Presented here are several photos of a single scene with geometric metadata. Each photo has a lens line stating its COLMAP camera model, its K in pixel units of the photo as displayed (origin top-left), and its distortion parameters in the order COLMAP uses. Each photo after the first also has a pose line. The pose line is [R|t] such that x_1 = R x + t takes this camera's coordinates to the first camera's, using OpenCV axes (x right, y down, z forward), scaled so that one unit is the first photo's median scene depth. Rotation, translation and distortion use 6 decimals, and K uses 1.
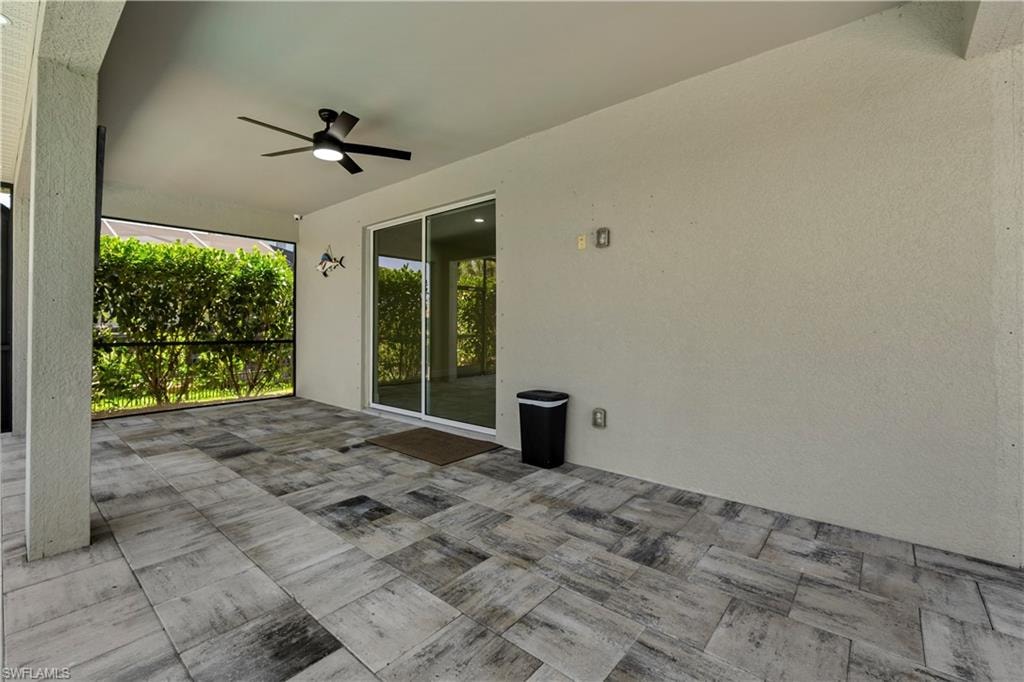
lens RADIAL K [[433.0, 0, 512.0], [0, 433.0, 341.0], [0, 0, 1]] dist [-0.000082, 0.000177]
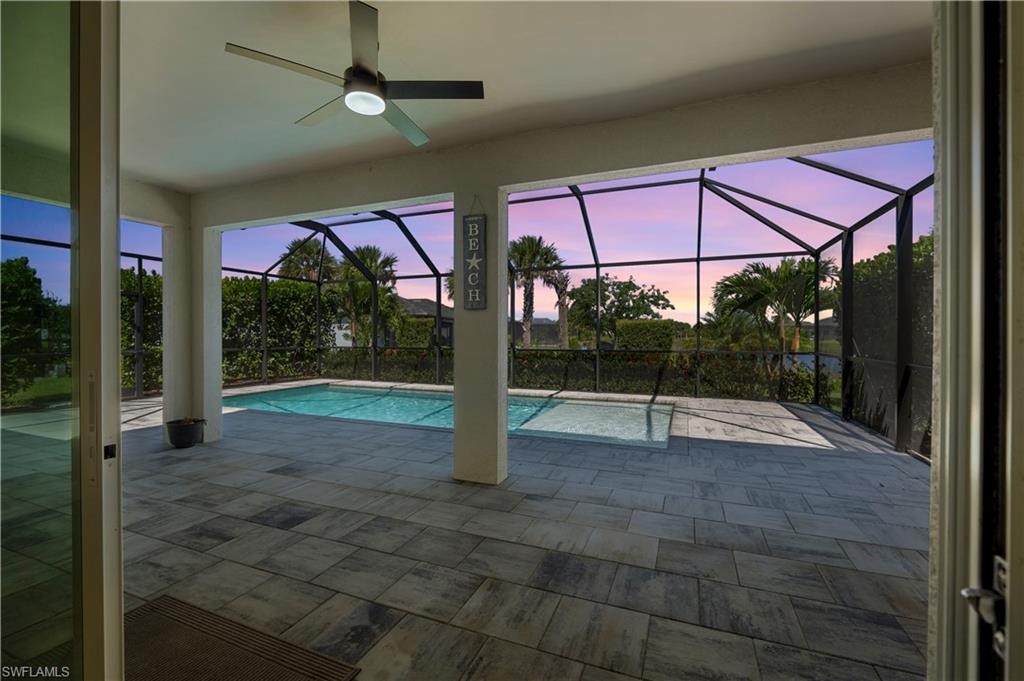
lens RADIAL K [[433.0, 0, 512.0], [0, 433.0, 340.5], [0, 0, 1]] dist [-0.000082, 0.000177]
pose [[-0.948350, 0.002367, -0.317218, -0.588463], [-0.014504, 0.998603, 0.050811, -0.131702], [0.316895, 0.052788, -0.946991, 2.344185]]
